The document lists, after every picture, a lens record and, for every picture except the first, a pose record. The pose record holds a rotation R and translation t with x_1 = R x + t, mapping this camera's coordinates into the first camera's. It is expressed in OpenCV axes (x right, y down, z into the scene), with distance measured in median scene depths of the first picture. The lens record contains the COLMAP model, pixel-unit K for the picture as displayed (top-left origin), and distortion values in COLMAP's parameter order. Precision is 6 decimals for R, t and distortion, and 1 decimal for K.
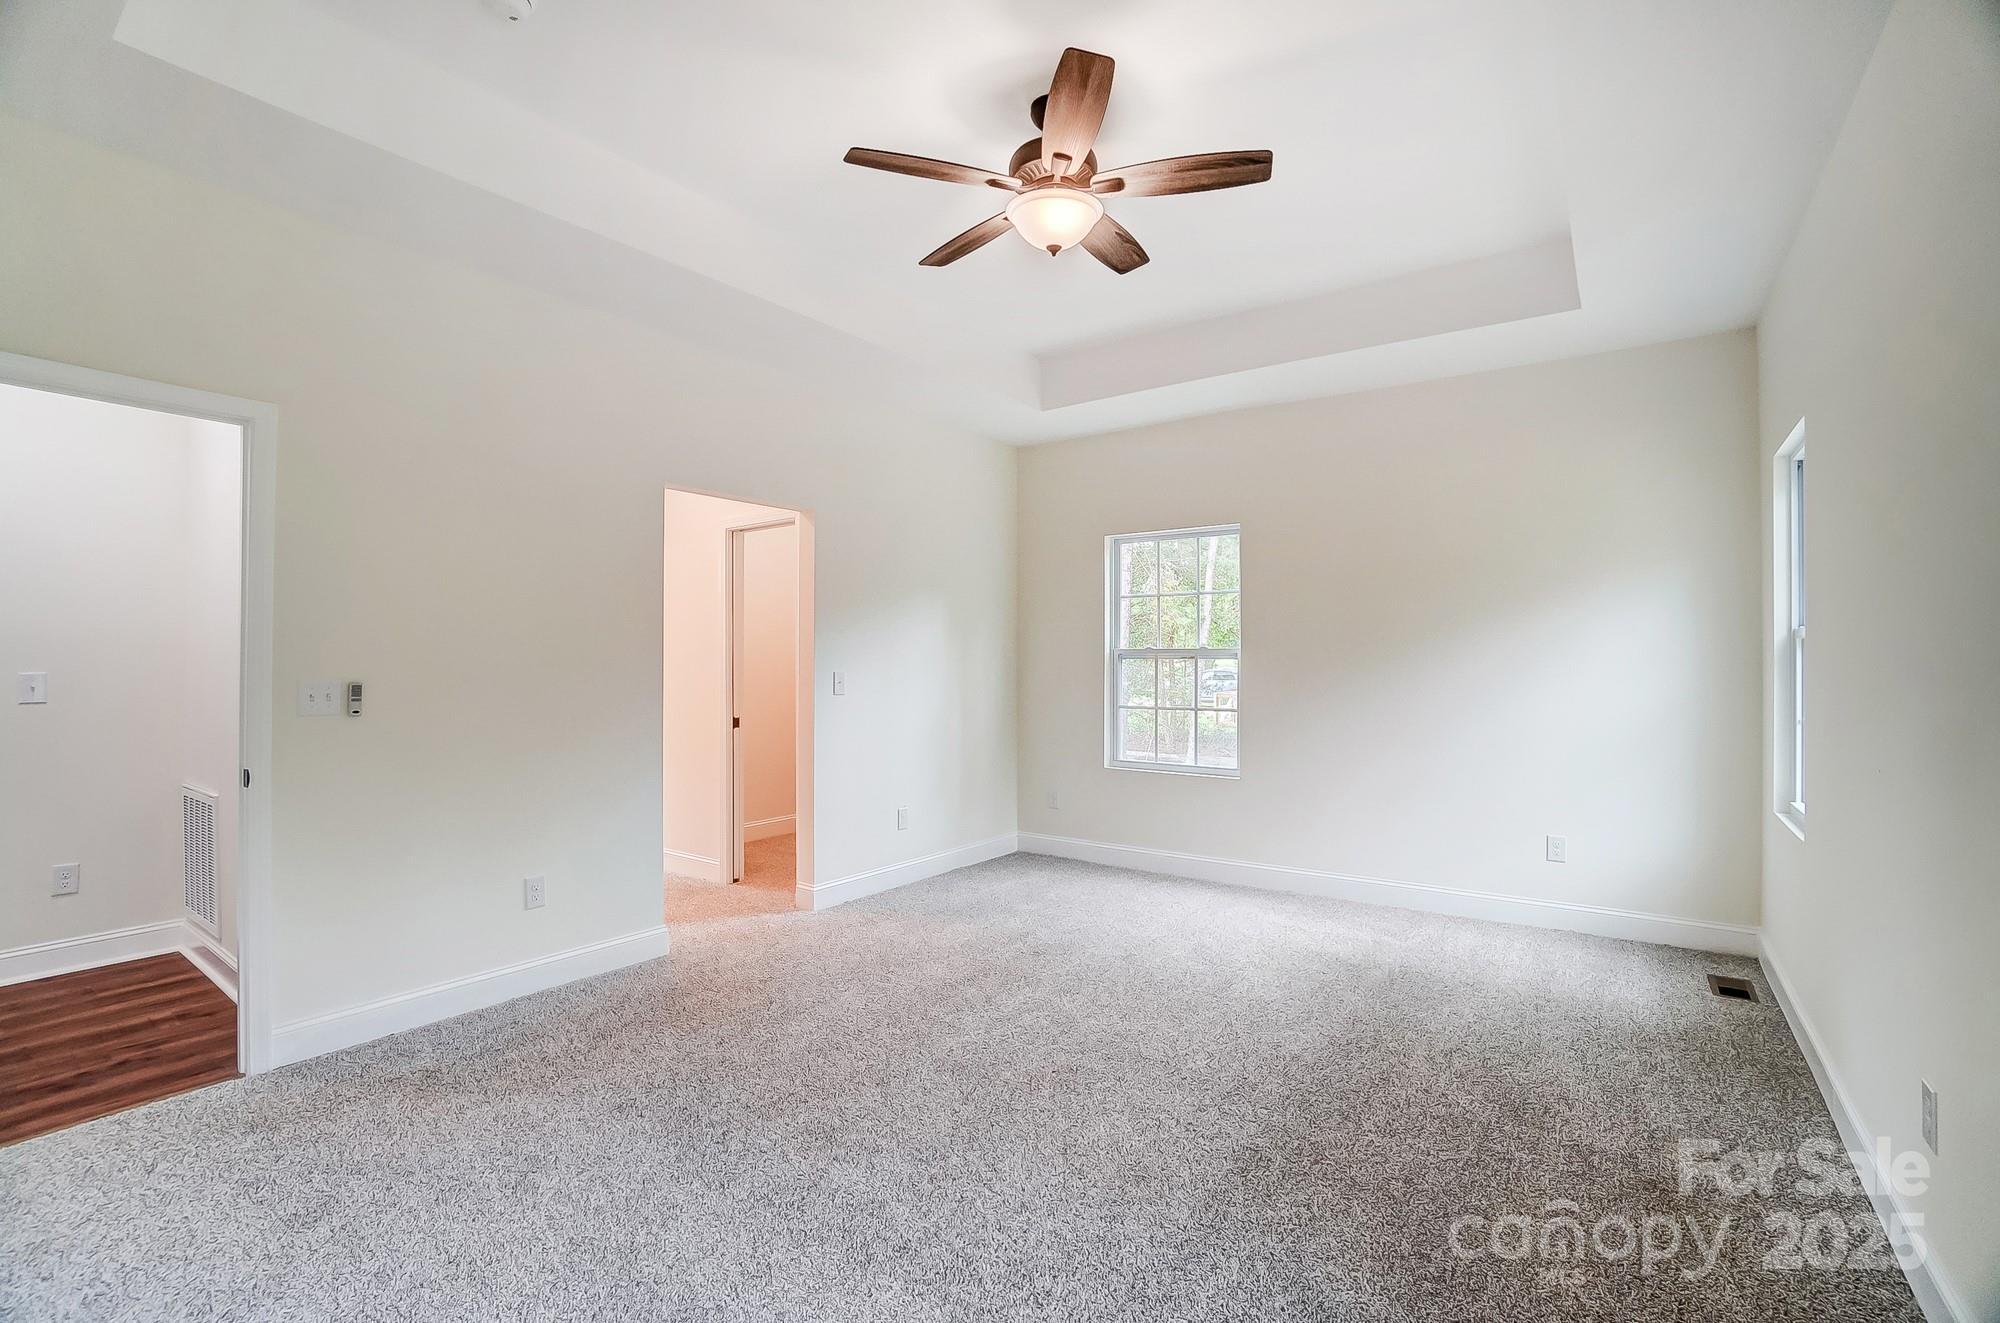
lens RADIAL K [[874.1, 0, 1000.0], [0, 874.1, 661.5], [0, 0, 1]] dist [-0.018213, 0.014370]
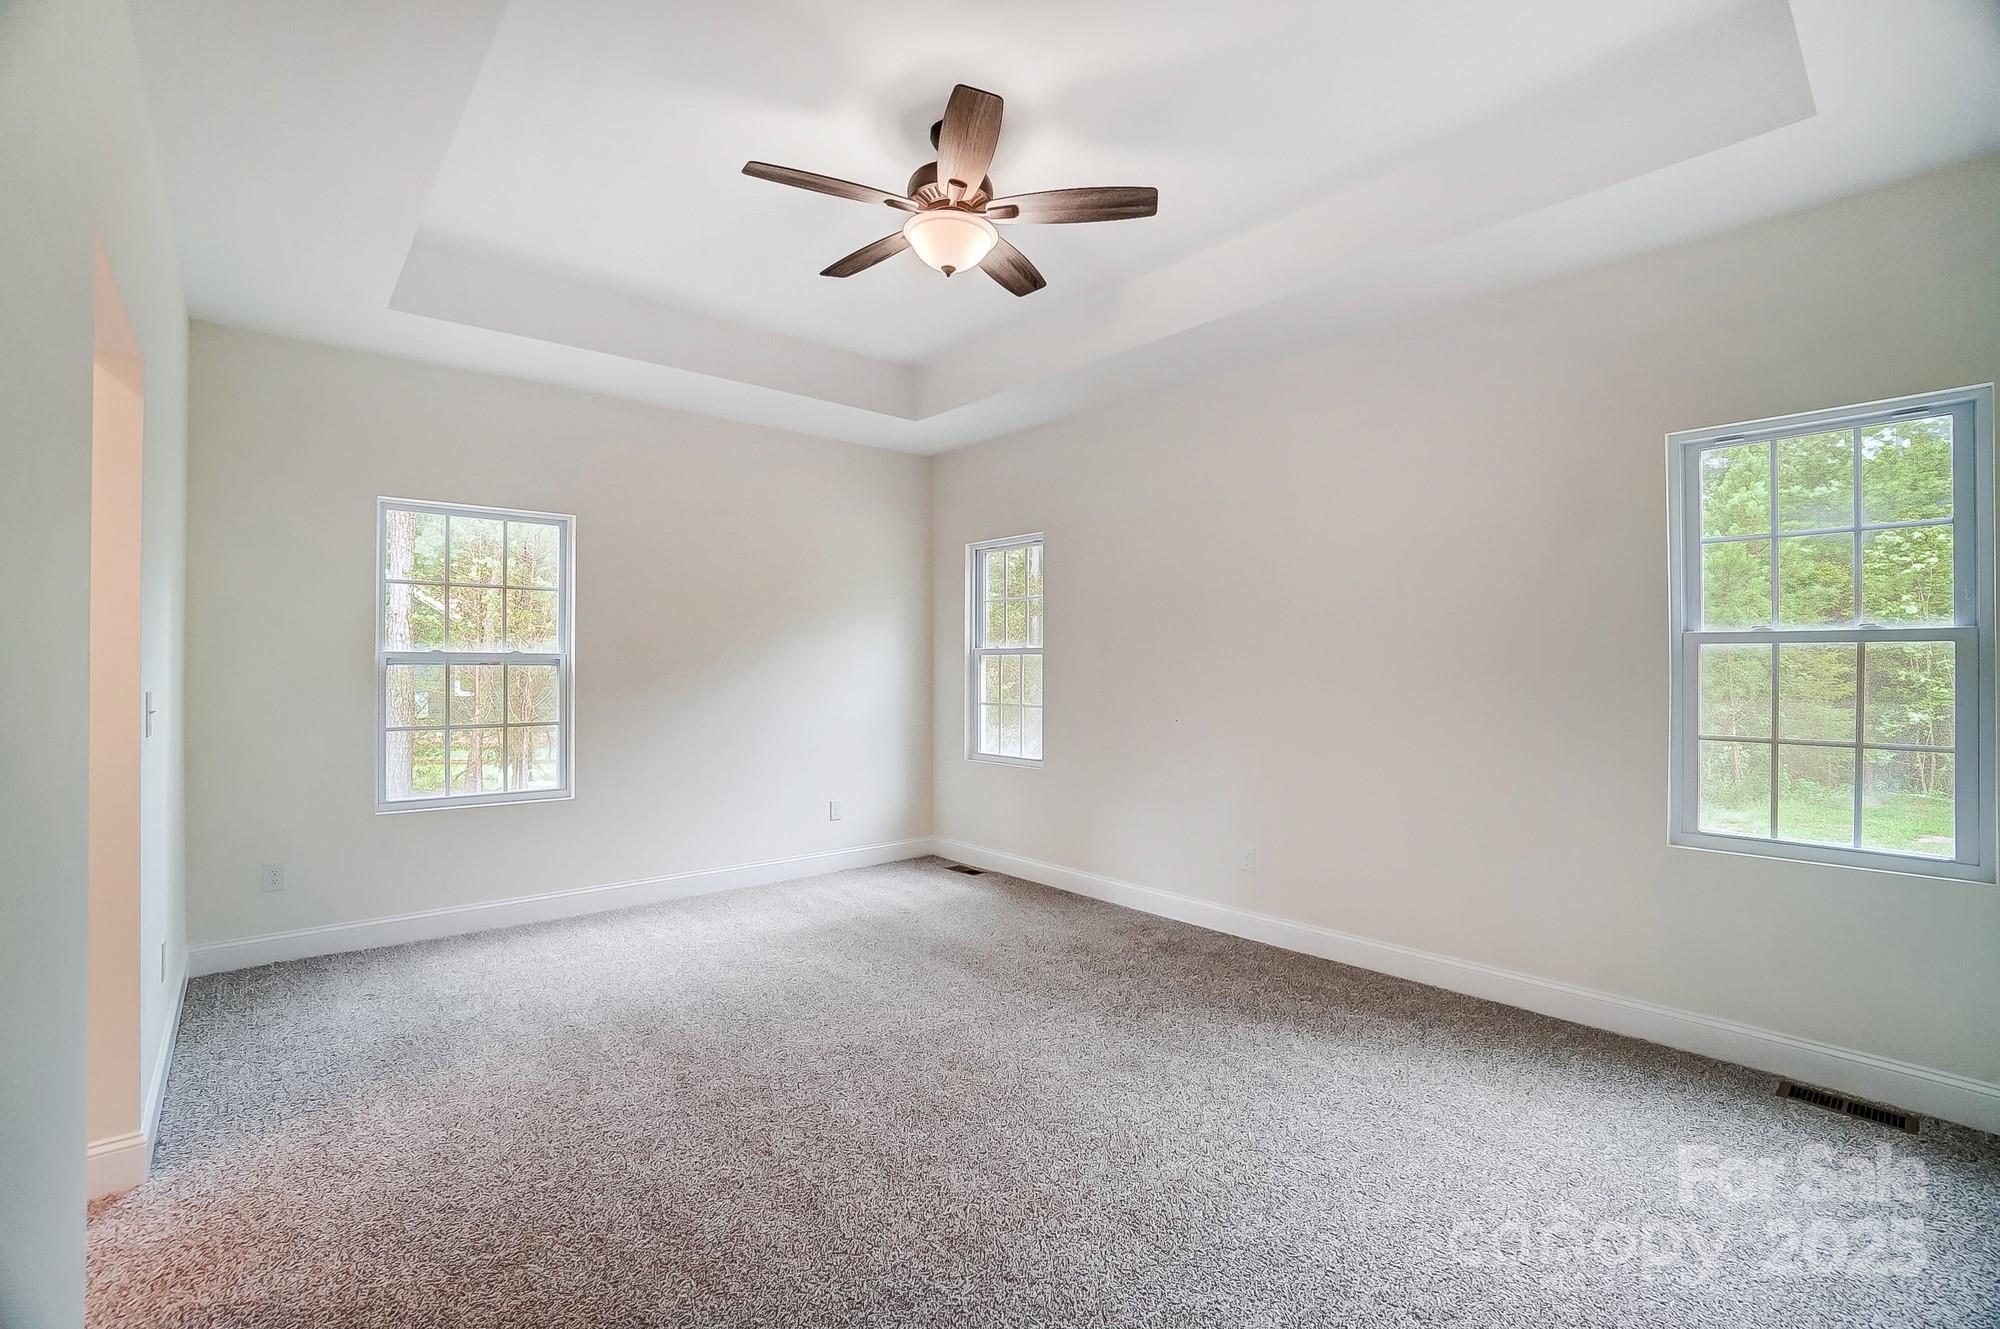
lens RADIAL K [[872.7, 0, 983.3], [0, 872.7, 661.6], [0, 0, 1]] dist [-0.052302, 0.017526]
pose [[0.253900, 0.003872, 0.967223, -0.627355], [-0.007928, 0.999967, -0.001922, -0.012655], [-0.967198, -0.007180, 0.253922, 0.469745]]
